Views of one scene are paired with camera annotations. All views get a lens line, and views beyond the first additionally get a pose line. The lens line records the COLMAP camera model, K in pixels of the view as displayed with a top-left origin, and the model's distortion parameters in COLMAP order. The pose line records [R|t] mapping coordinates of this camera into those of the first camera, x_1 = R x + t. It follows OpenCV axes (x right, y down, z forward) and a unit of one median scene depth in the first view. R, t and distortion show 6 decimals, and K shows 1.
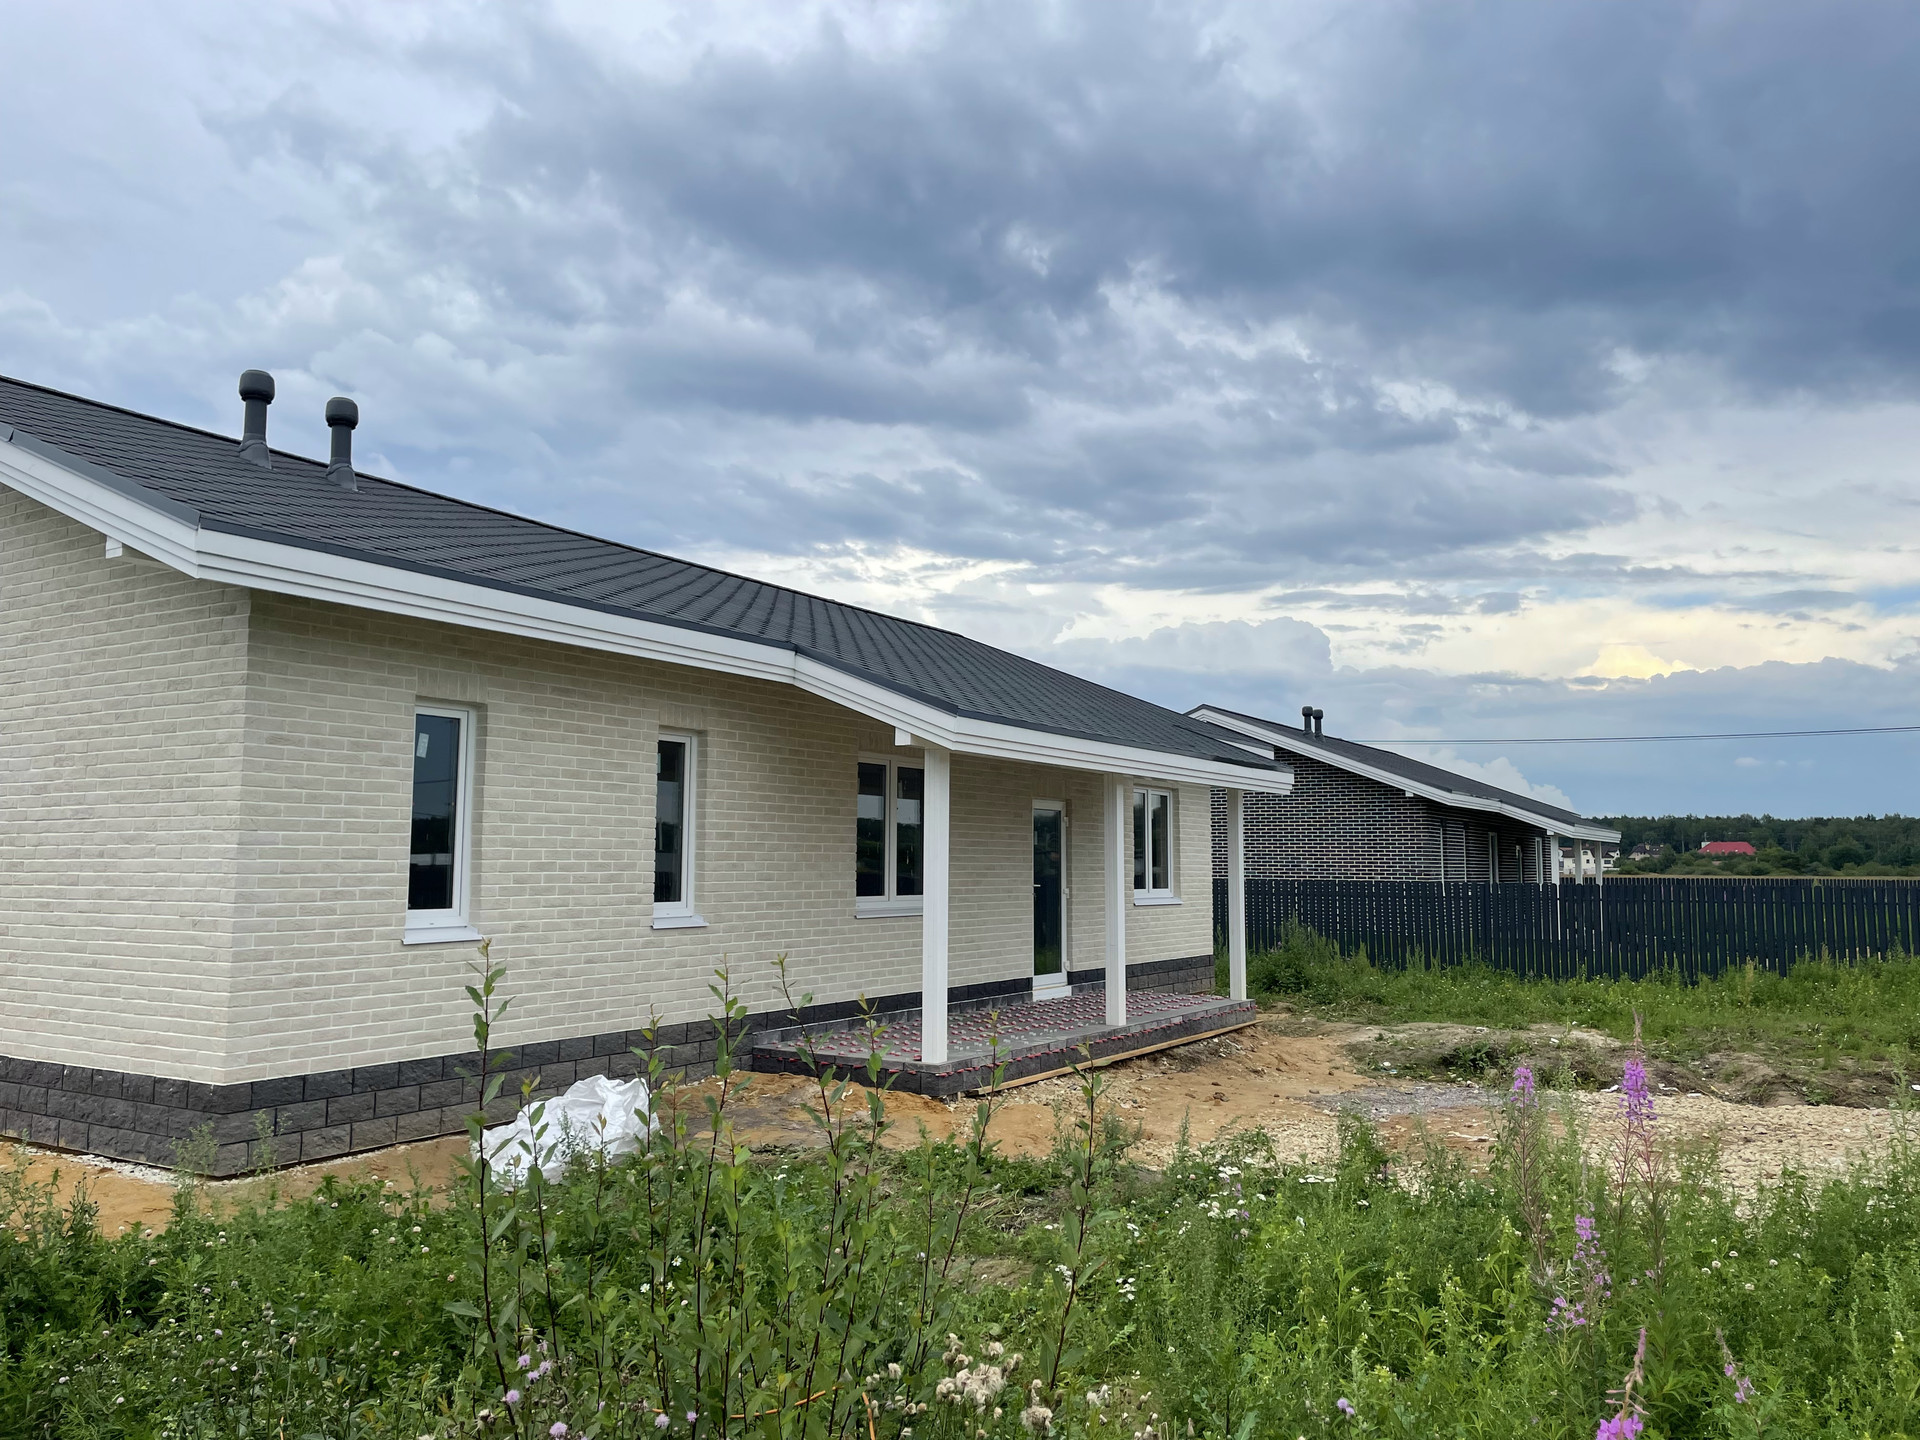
lens RADIAL K [[1467.6, 0, 960.2], [0, 1467.6, 701.6], [0, 0, 1]] dist [0.122032, -0.142559]
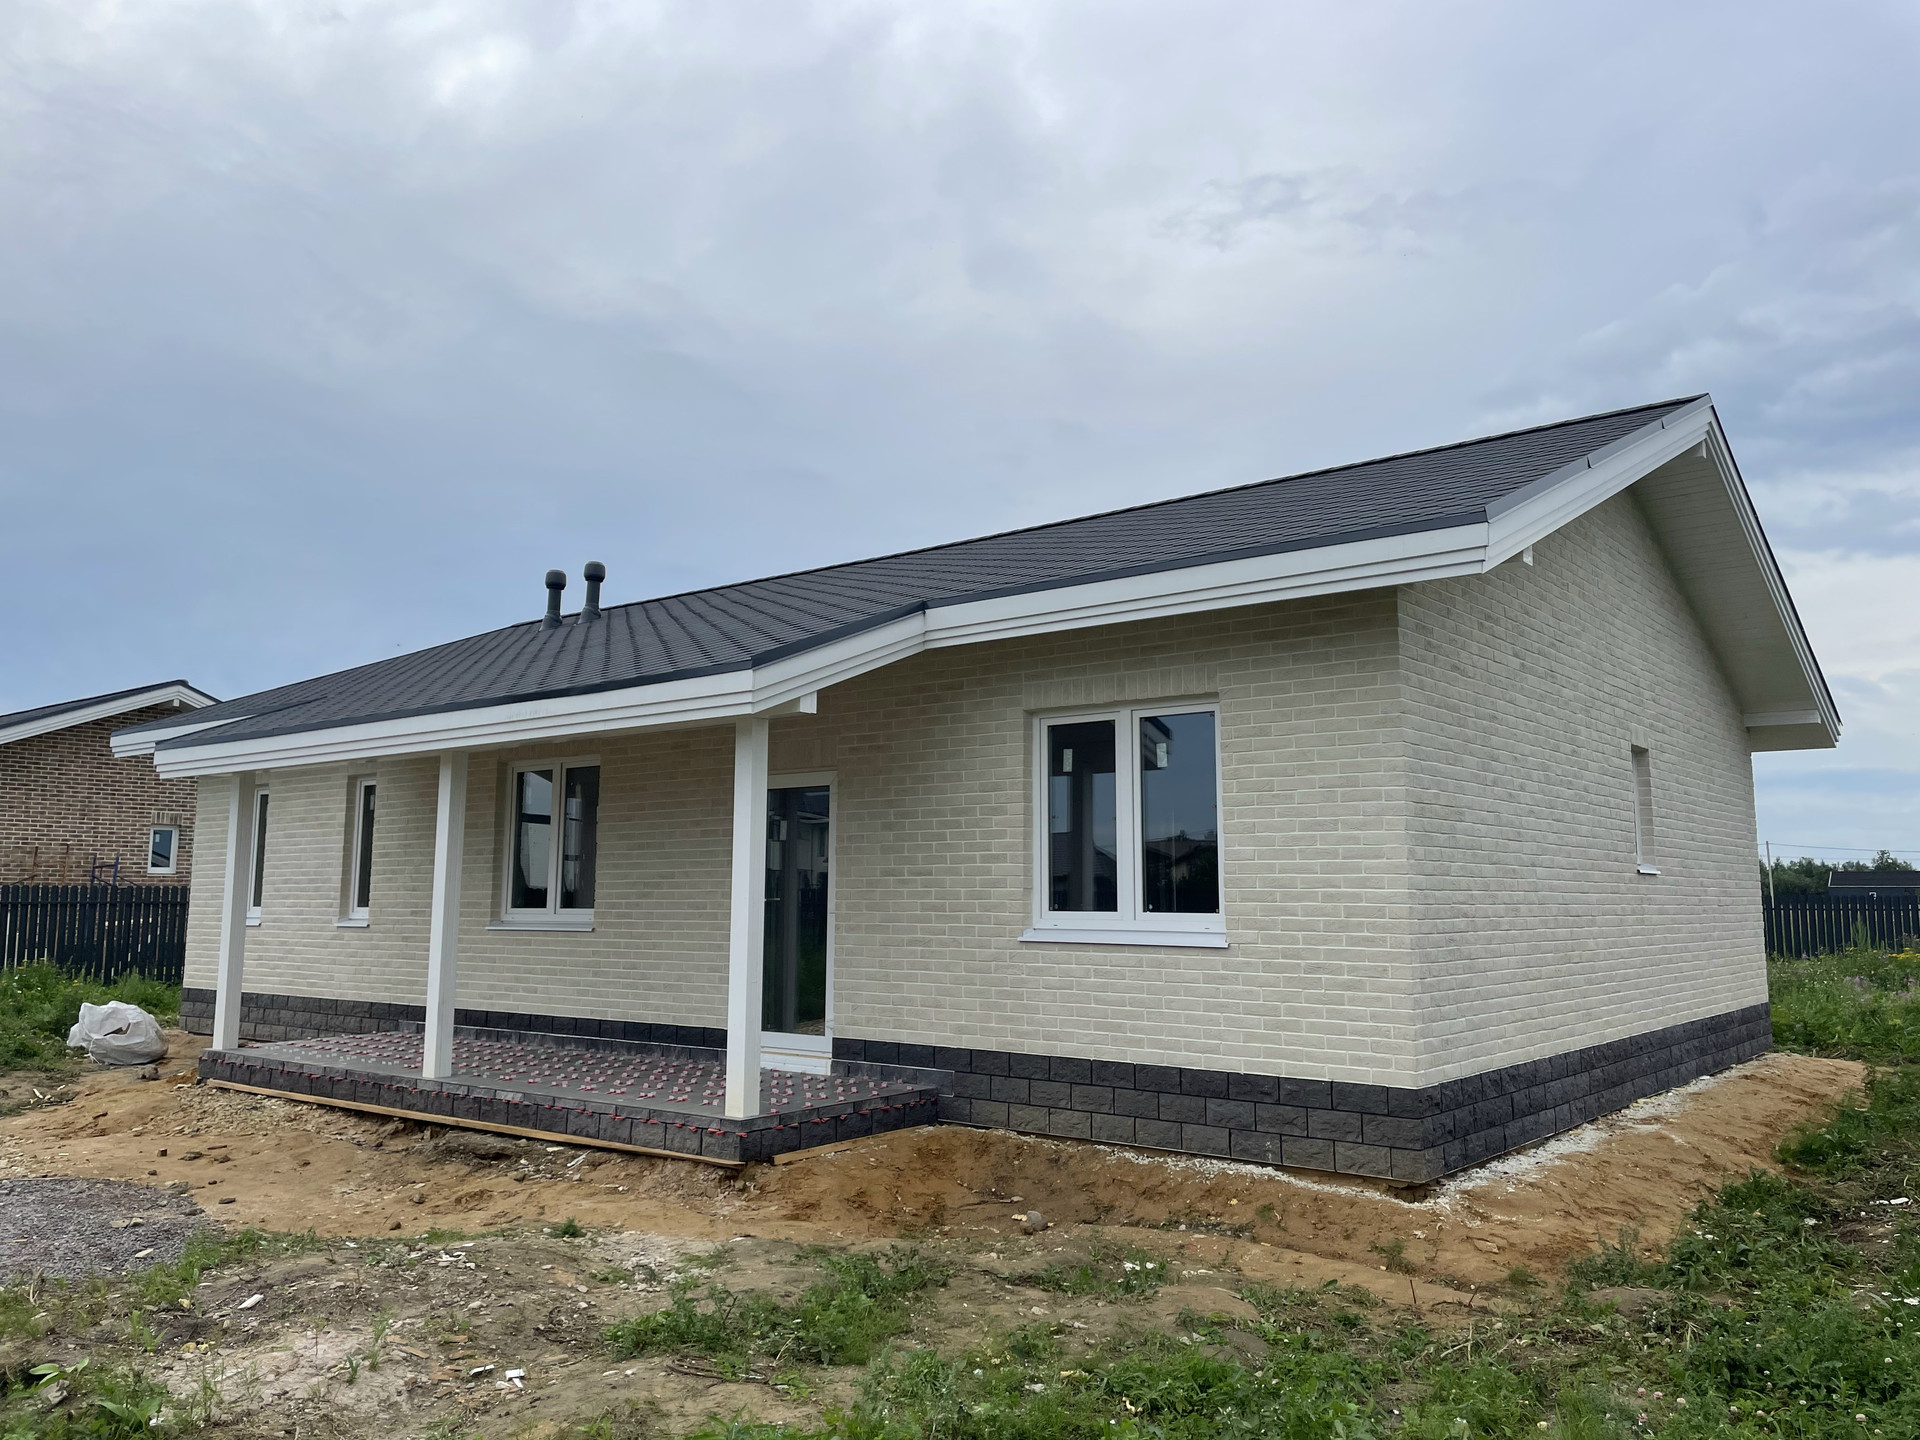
lens RADIAL K [[1402.0, 0, 960.0], [0, 1402.0, 720.0], [0, 0, 1]] dist [0.111898, -0.138557]
pose [[-0.127567, -0.123452, -0.984117, 0.871870], [0.111647, 0.984130, -0.137926, 0.178393], [0.985526, -0.127469, -0.111760, 1.461578]]
